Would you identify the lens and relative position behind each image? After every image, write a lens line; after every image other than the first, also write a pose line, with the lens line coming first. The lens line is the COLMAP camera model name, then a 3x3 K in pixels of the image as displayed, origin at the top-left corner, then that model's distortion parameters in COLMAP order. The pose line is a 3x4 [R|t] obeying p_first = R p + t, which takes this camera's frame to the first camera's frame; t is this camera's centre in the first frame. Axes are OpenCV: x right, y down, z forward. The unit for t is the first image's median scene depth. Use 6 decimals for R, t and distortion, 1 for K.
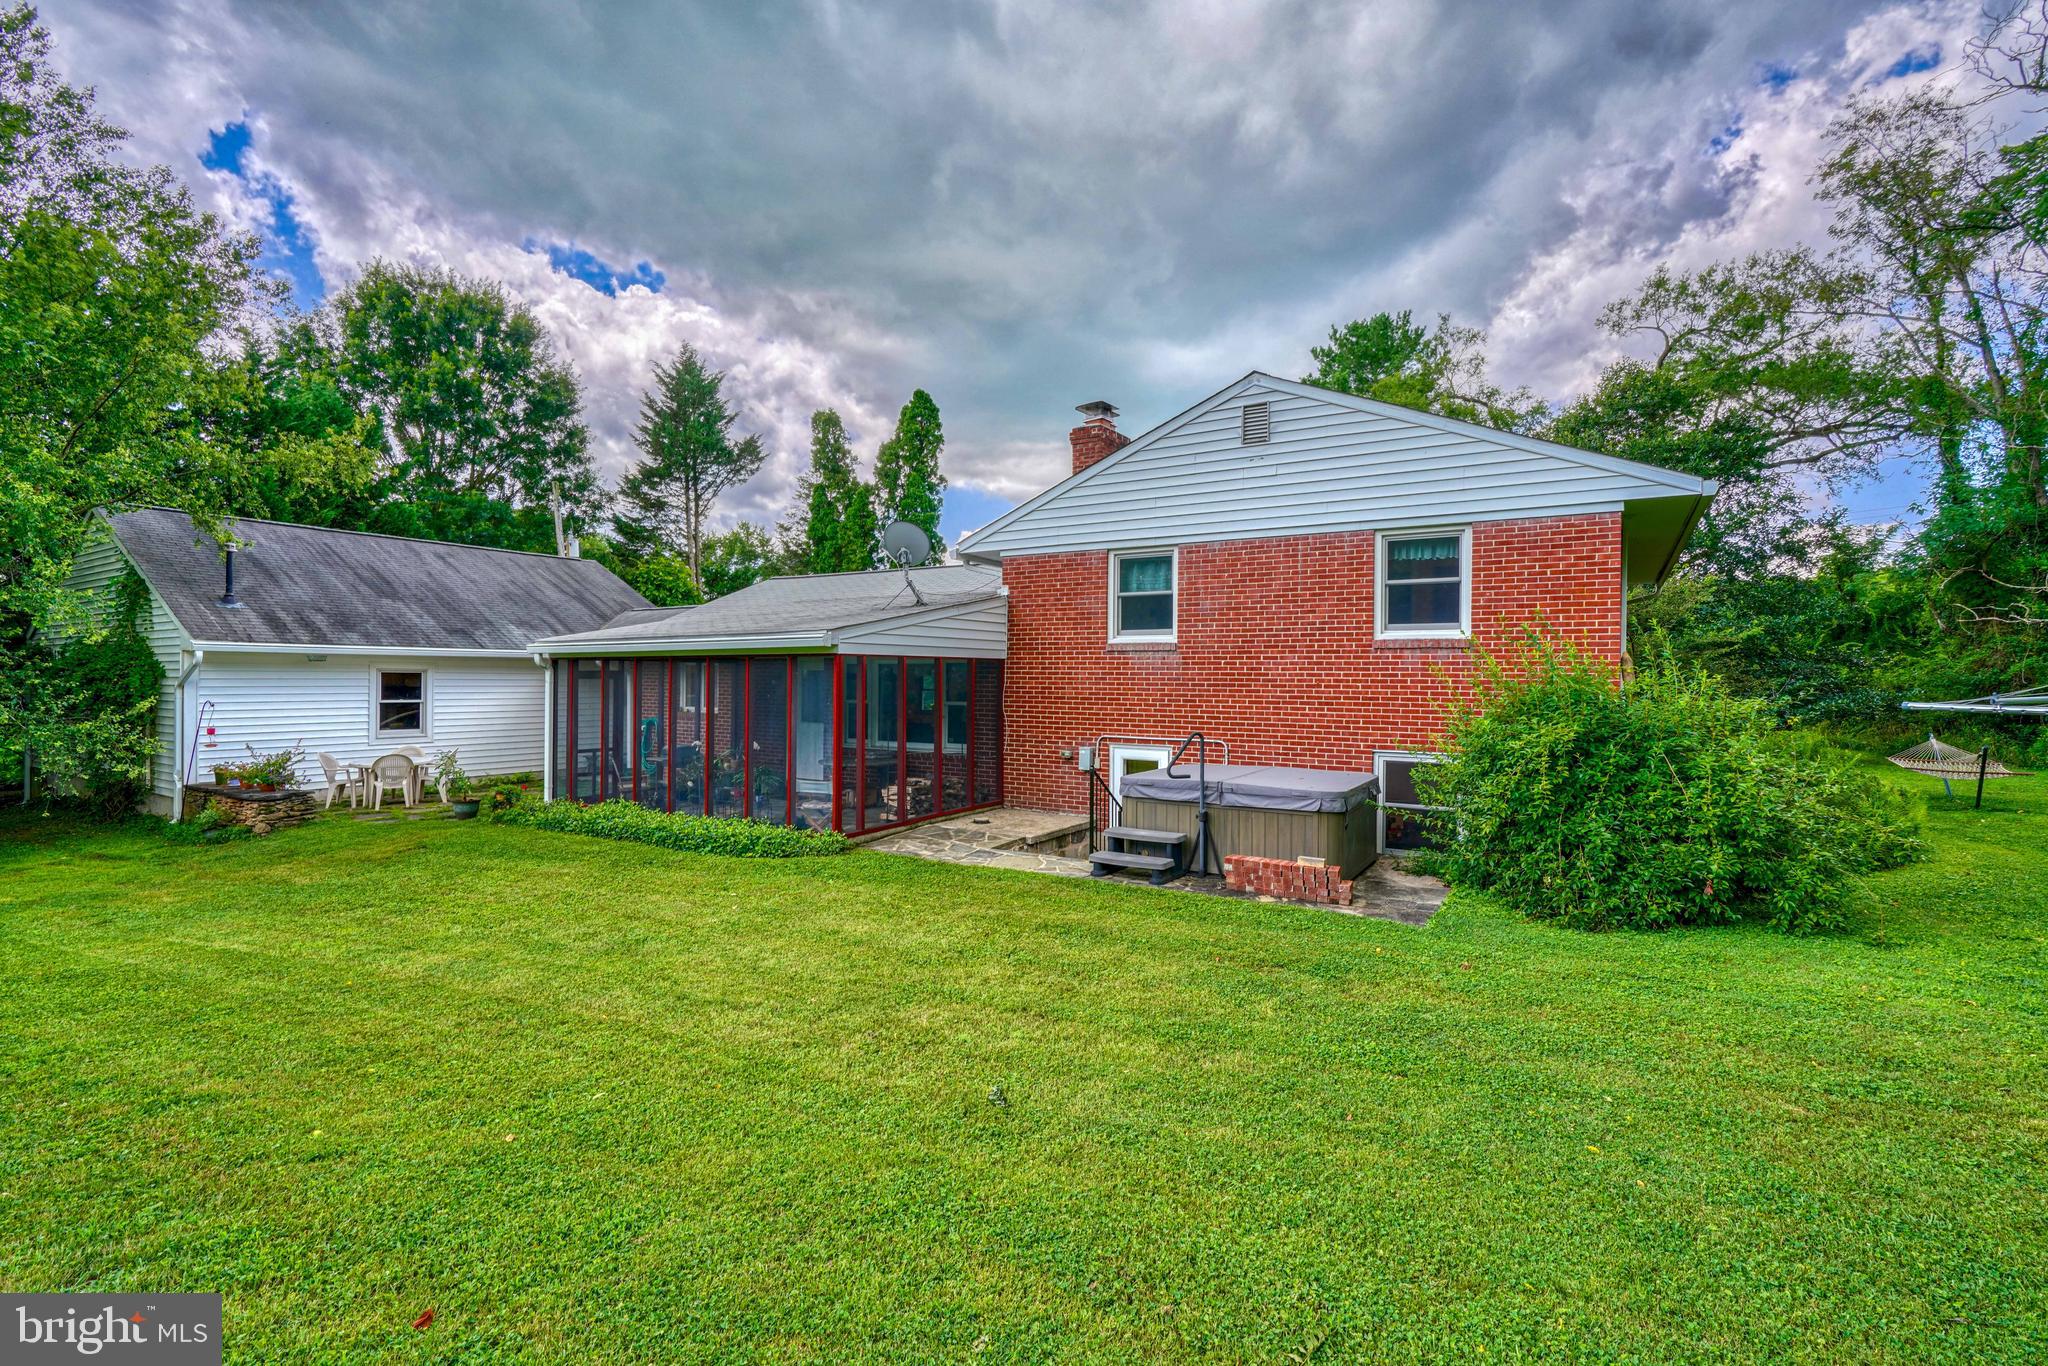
lens RADIAL K [[928.6, 0, 1020.6], [0, 928.6, 691.7], [0, 0, 1]] dist [-0.003986, 0.000582]
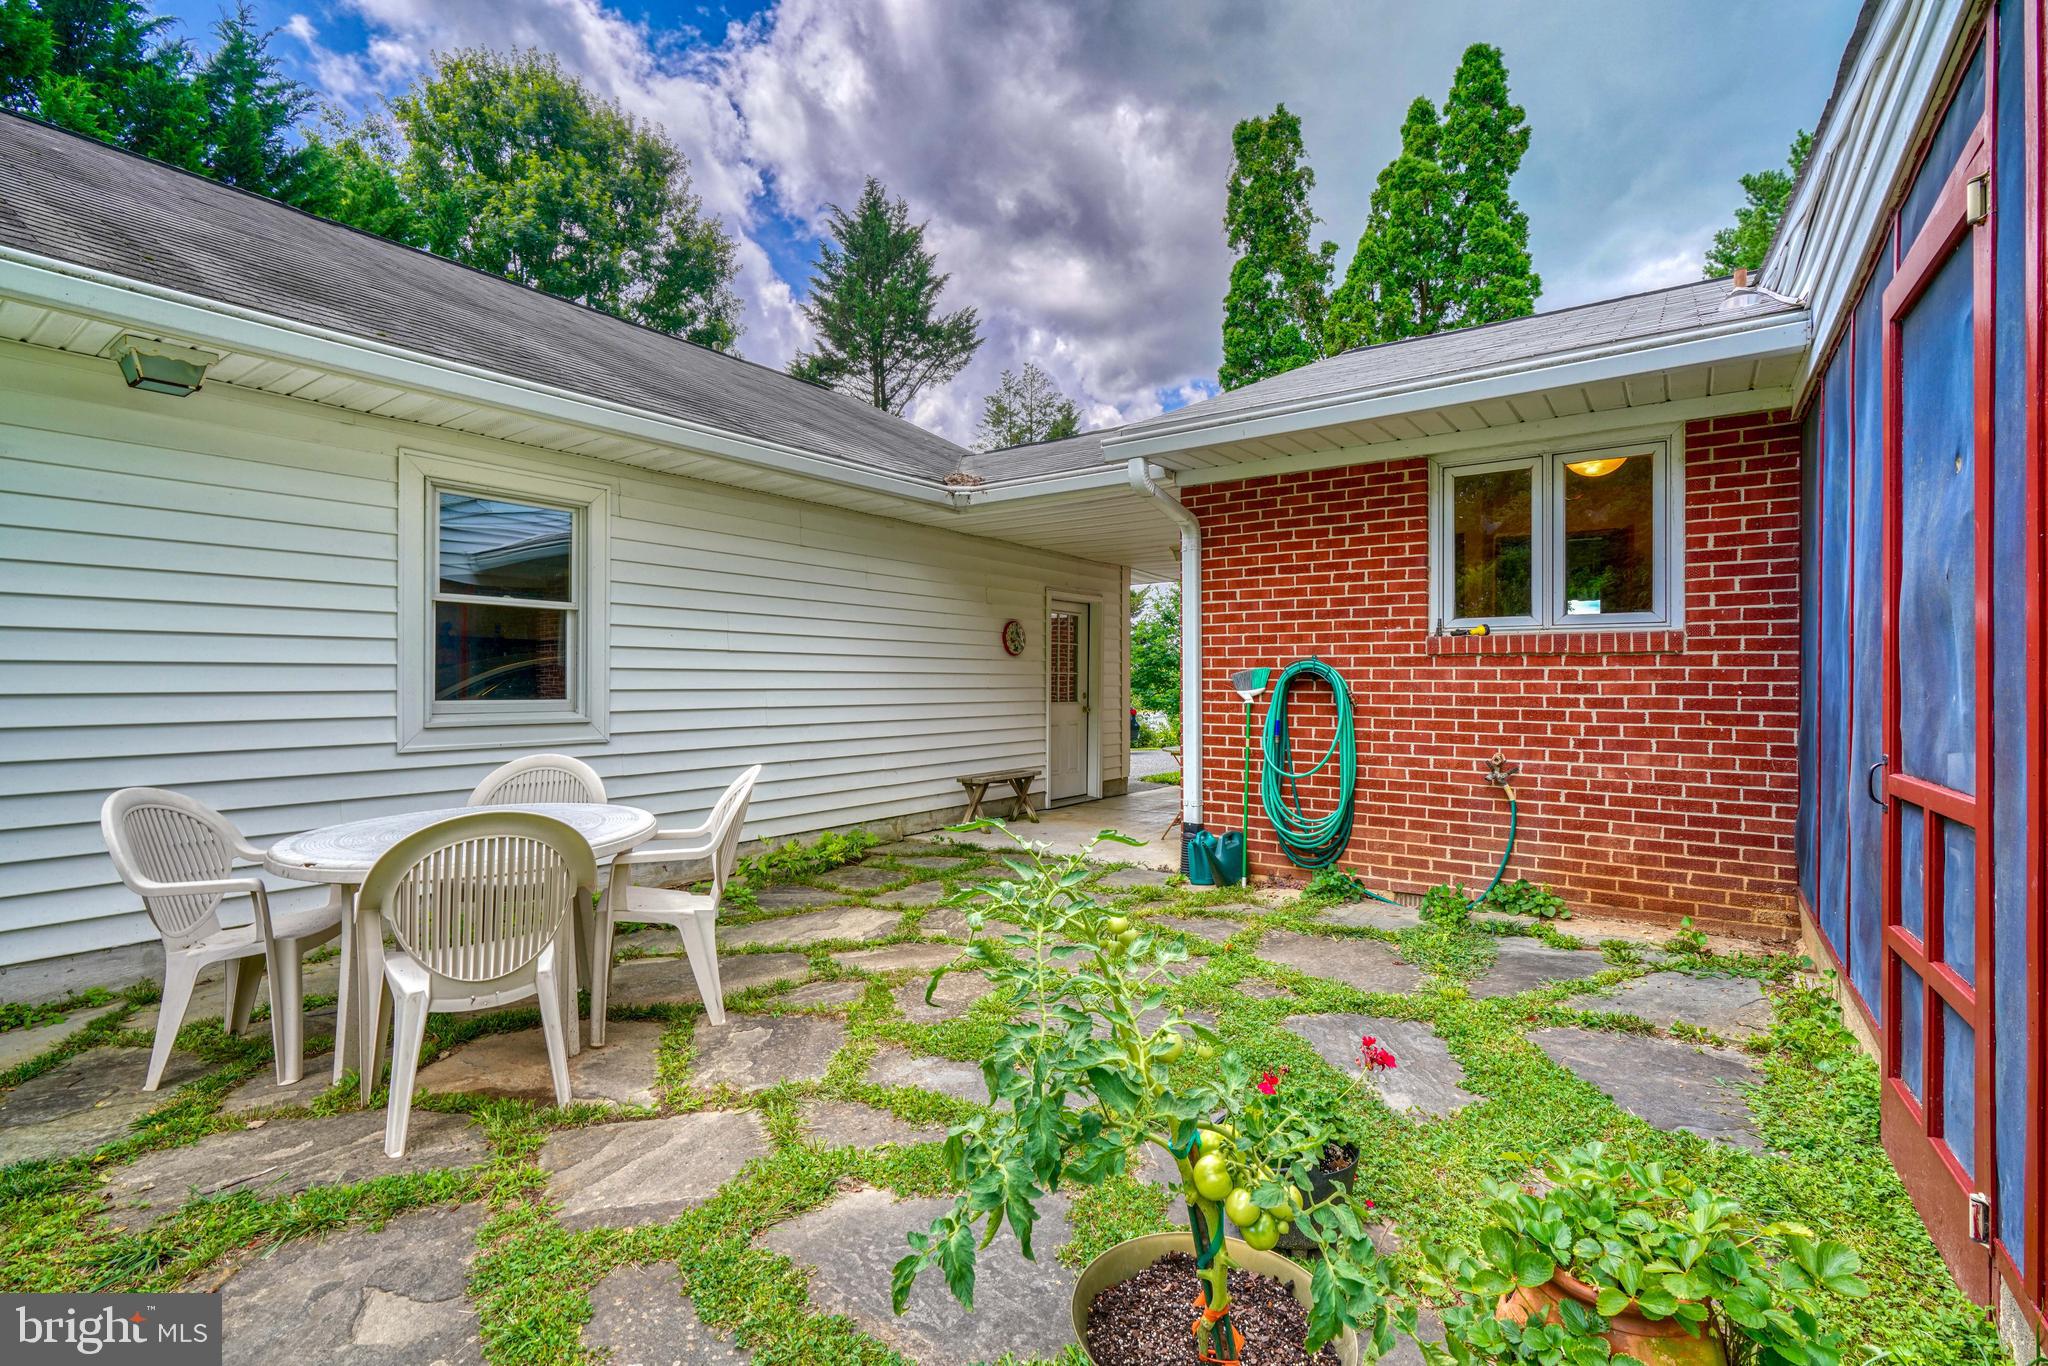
lens RADIAL K [[928.6, 0, 1020.6], [0, 928.6, 691.7], [0, 0, 1]] dist [-0.003986, 0.000582]
pose [[0.998139, -0.000272, -0.060974, -0.229721], [0.000018, 0.999991, -0.004162, 0.018923], [0.060975, 0.004153, 0.998131, 0.337836]]
